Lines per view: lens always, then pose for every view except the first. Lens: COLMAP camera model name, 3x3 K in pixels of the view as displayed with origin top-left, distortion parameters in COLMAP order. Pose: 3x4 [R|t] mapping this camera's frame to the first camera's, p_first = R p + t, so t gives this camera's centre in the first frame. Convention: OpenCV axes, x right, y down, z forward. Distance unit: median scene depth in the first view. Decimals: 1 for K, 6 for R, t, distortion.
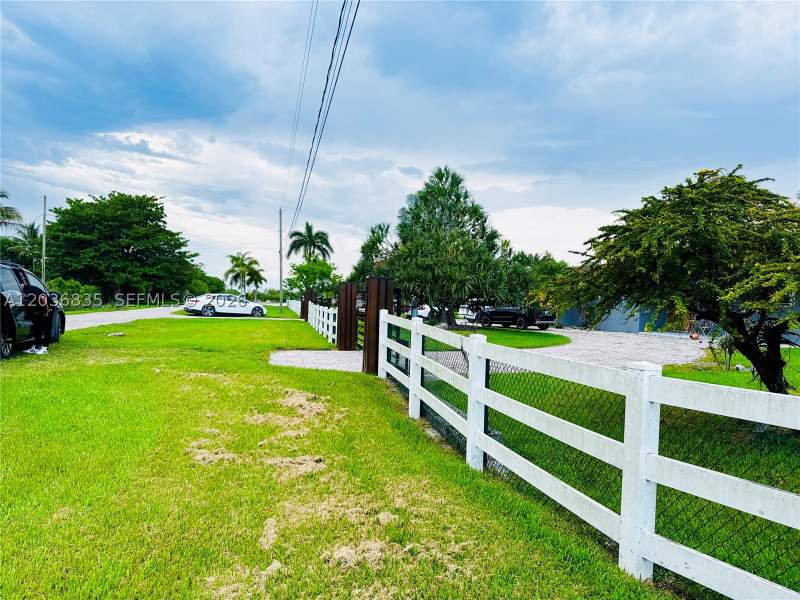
lens RADIAL K [[595.5, 0, 400.0], [0, 595.5, 300.0], [0, 0, 1]] dist [-0.019268, -0.006109]
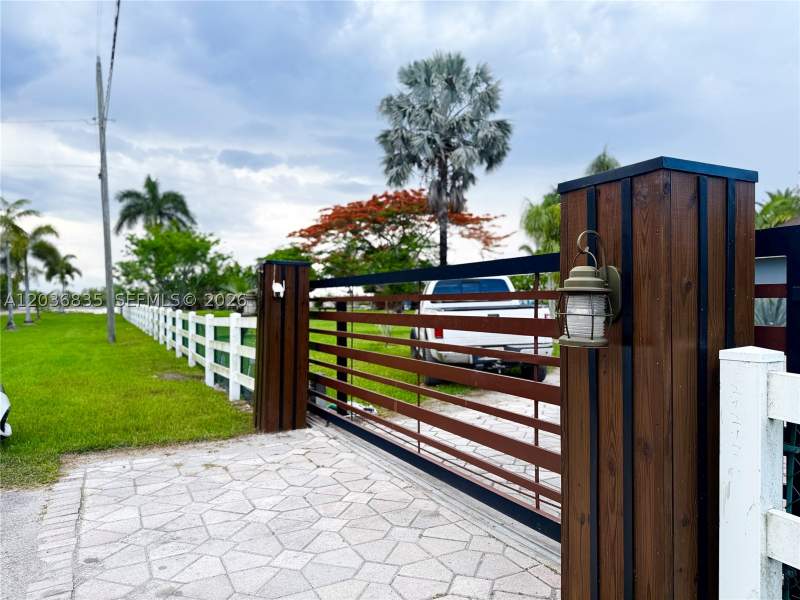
lens RADIAL K [[595.5, 0, 400.0], [0, 595.5, 300.0], [0, 0, 1]] dist [-0.019268, -0.006109]
pose [[0.964448, -0.034925, 0.261954, -0.070845], [0.032701, 0.999383, 0.012845, -0.001220], [-0.262241, -0.003822, 0.964995, 0.340109]]
